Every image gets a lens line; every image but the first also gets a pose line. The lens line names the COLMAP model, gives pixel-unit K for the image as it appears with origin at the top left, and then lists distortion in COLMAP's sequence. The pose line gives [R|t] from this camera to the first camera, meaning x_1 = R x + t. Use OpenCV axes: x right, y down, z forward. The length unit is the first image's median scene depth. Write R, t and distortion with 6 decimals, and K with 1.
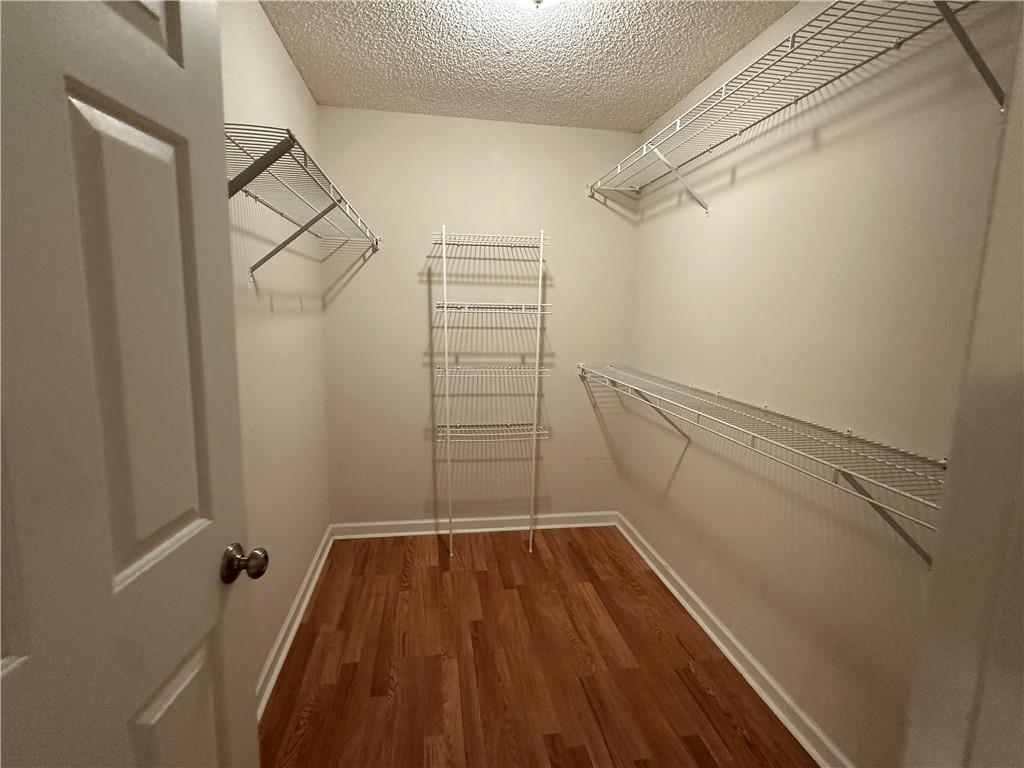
lens RADIAL K [[501.3, 0, 507.7], [0, 501.3, 380.2], [0, 0, 1]] dist [-0.004346, 0.001038]
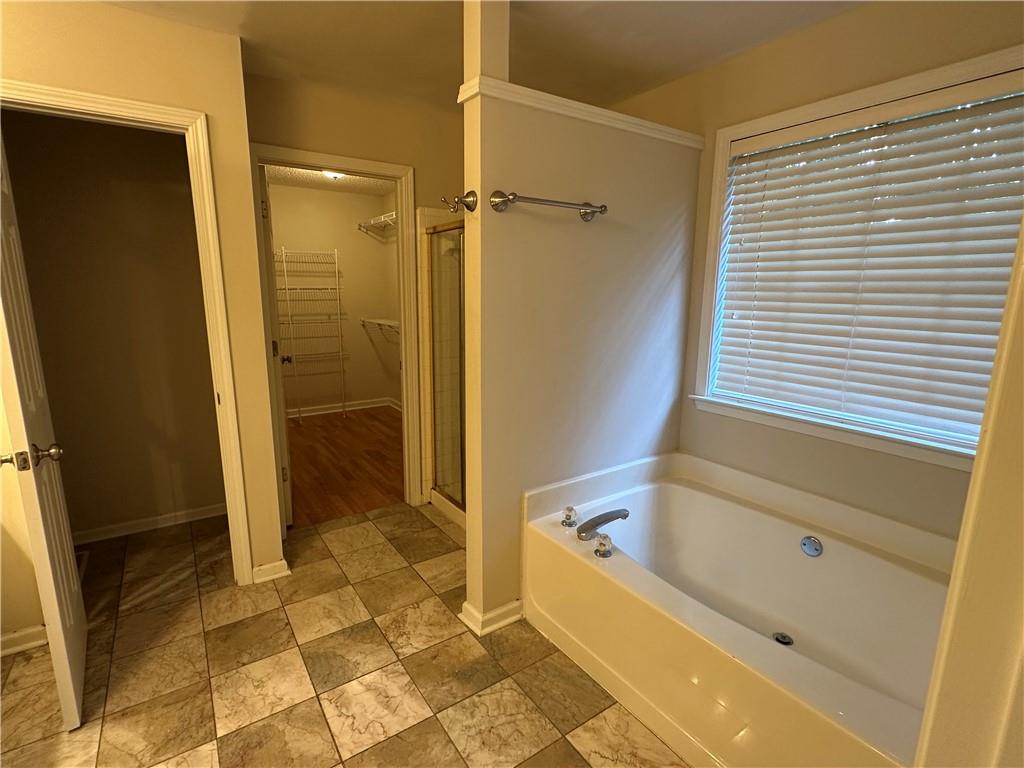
lens RADIAL K [[501.3, 0, 504.6], [0, 501.3, 388.9], [0, 0, 1]] dist [-0.004346, 0.001038]
pose [[0.906684, -0.098720, 0.410096, -0.170866], [0.075123, 0.994476, 0.073304, 0.137806], [-0.415067, -0.035656, 0.909092, -0.976689]]
